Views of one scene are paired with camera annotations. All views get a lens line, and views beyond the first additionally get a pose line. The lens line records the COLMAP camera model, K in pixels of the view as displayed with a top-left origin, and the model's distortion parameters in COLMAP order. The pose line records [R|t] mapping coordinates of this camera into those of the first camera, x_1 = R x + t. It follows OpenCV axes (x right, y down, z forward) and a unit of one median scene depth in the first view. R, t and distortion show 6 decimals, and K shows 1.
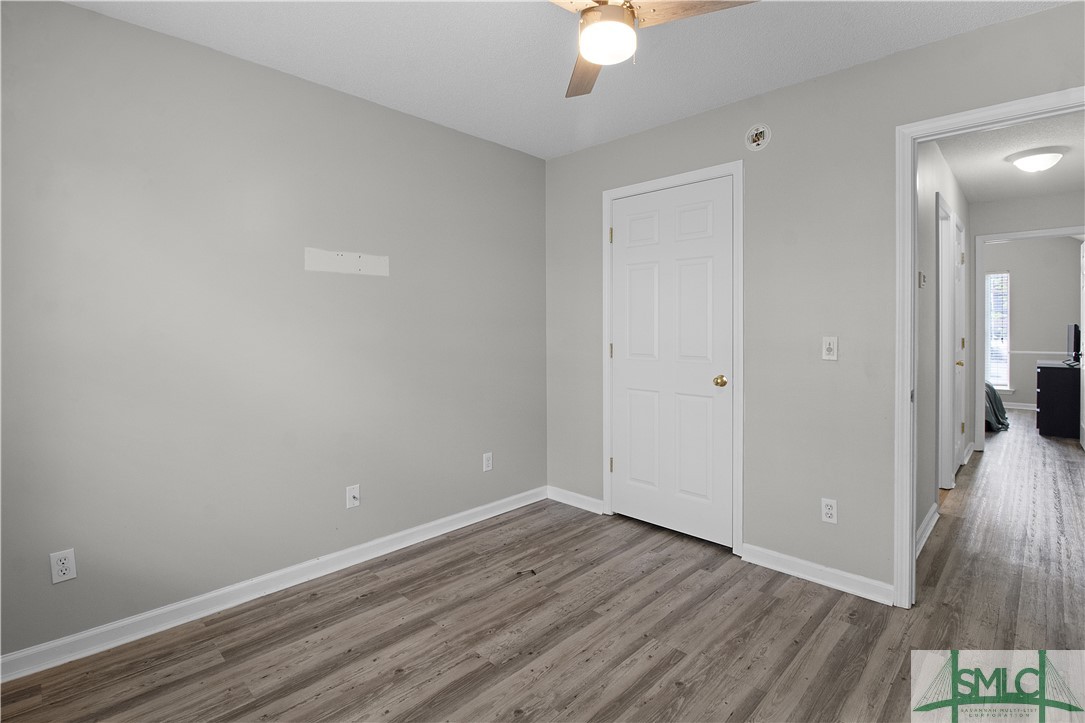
lens RADIAL K [[519.2, 0, 552.3], [0, 519.2, 326.0], [0, 0, 1]] dist [-0.012453, -0.002351]
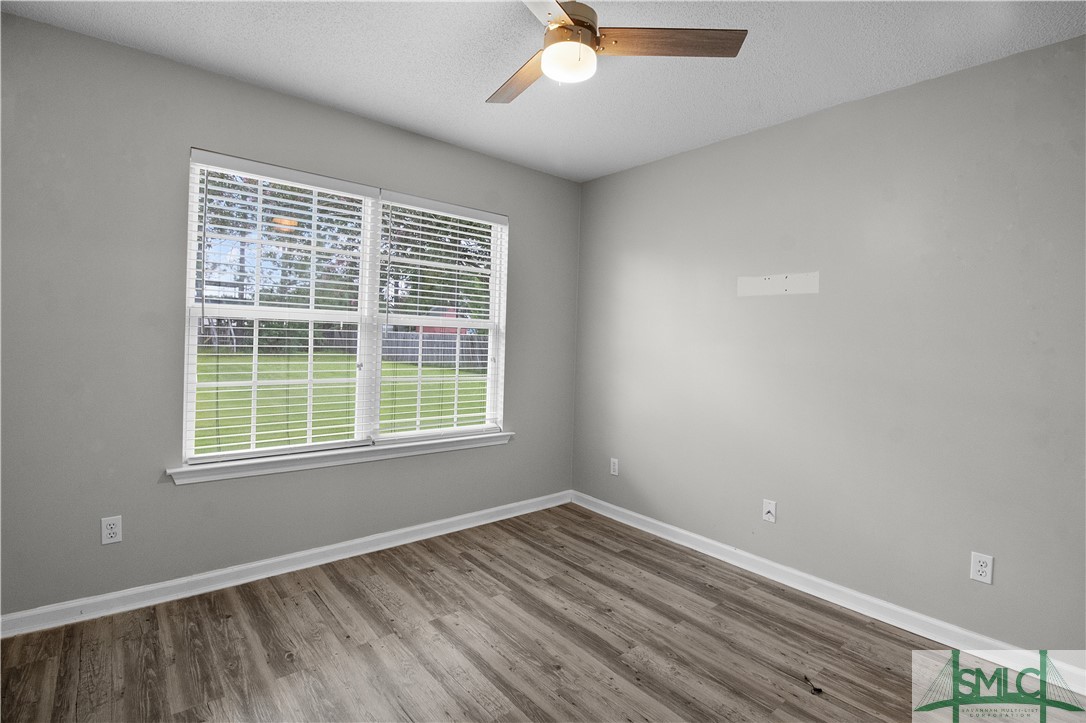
lens RADIAL K [[519.6, 0, 556.9], [0, 519.6, 333.1], [0, 0, 1]] dist [-0.012453, -0.002351]
pose [[-0.107033, -0.013049, -0.994170, 0.797610], [-0.030381, 0.999490, -0.009848, -0.002005], [0.993791, 0.029150, -0.107375, 0.785116]]
